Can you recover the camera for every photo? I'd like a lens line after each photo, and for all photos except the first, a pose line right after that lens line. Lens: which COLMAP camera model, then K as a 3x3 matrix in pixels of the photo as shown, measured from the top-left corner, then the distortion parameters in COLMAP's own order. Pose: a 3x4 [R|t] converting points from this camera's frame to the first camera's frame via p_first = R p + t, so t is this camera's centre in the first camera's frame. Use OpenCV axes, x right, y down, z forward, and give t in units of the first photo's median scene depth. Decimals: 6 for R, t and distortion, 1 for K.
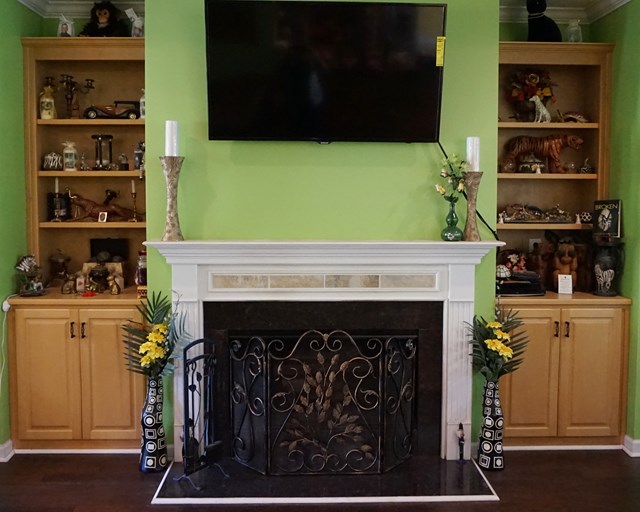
lens RADIAL K [[656.7, 0, 319.7], [0, 656.7, 233.3], [0, 0, 1]] dist [-0.013223, -0.000818]
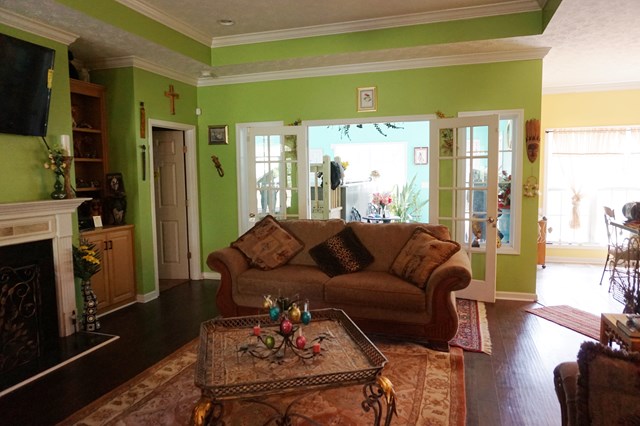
lens RADIAL K [[447.1, 0, 320.0], [0, 447.1, 213.0], [0, 0, 1]] dist [-0.004677, -0.000040]
pose [[0.327545, -0.089691, 0.940569, -0.605382], [0.061098, 0.995411, 0.073644, 0.003520], [-0.942858, 0.033345, 0.331522, 0.043876]]
